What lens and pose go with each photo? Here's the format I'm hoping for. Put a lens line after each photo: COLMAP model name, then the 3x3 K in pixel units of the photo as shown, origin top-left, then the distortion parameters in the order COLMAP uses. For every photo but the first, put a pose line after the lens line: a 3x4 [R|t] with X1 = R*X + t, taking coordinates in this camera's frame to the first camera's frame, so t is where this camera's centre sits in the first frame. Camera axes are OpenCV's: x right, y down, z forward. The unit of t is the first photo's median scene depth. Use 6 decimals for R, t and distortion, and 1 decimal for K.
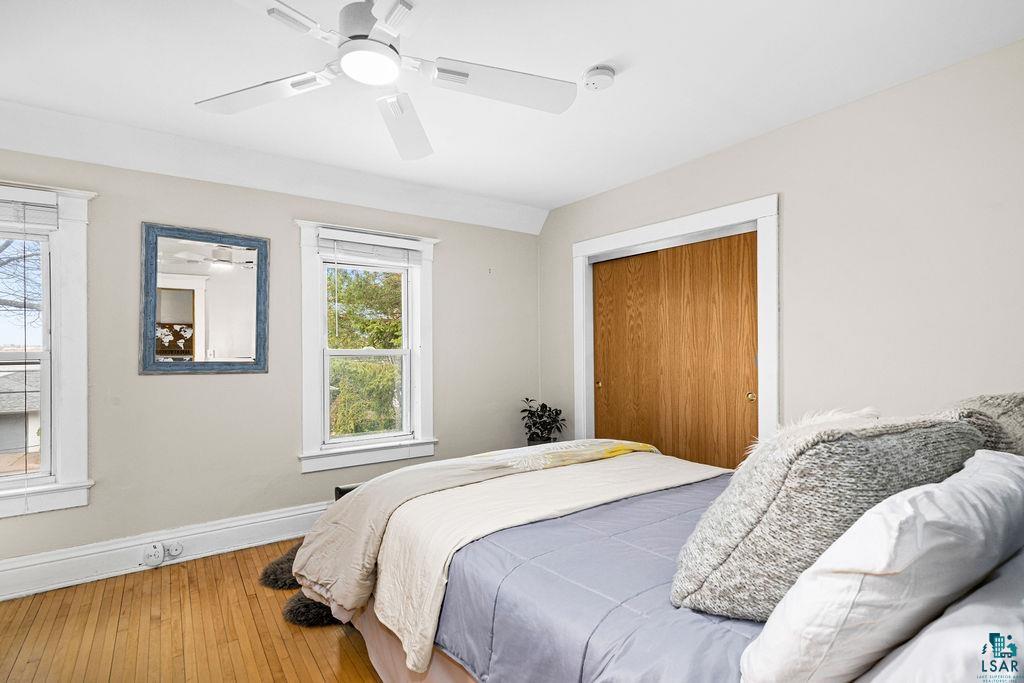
lens RADIAL K [[494.6, 0, 507.4], [0, 494.6, 343.2], [0, 0, 1]] dist [-0.006200, -0.000364]
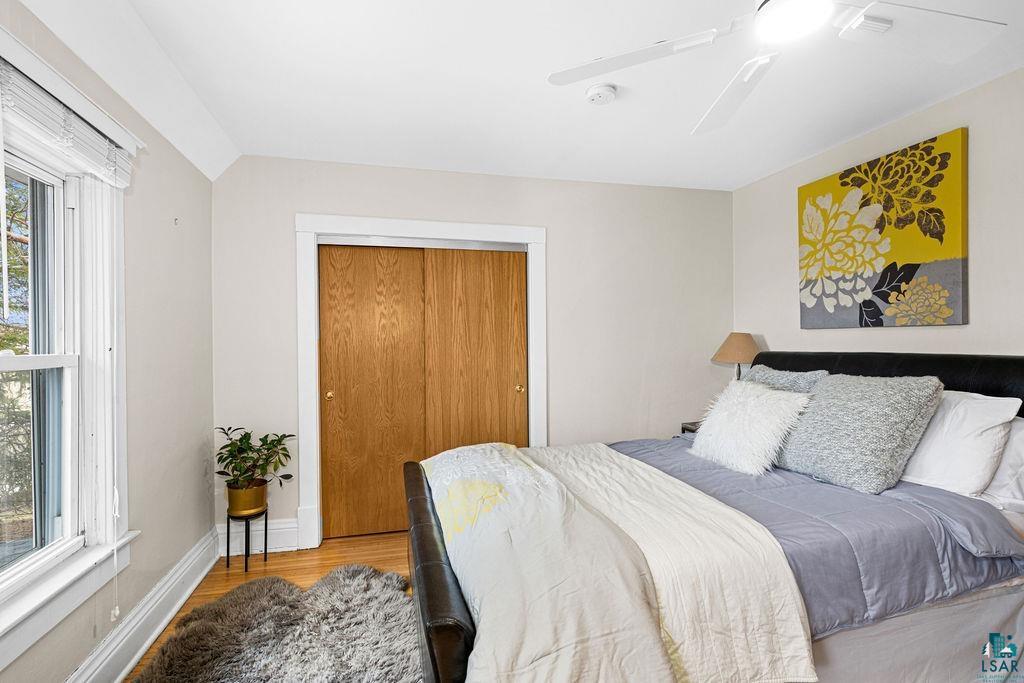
lens RADIAL K [[494.6, 0, 507.8], [0, 494.6, 343.1], [0, 0, 1]] dist [-0.006200, -0.000364]
pose [[0.353636, 0.001405, 0.935382, -0.515411], [0.000683, 0.999998, -0.001760, 0.000227], [-0.935383, 0.001262, 0.353635, 0.477901]]
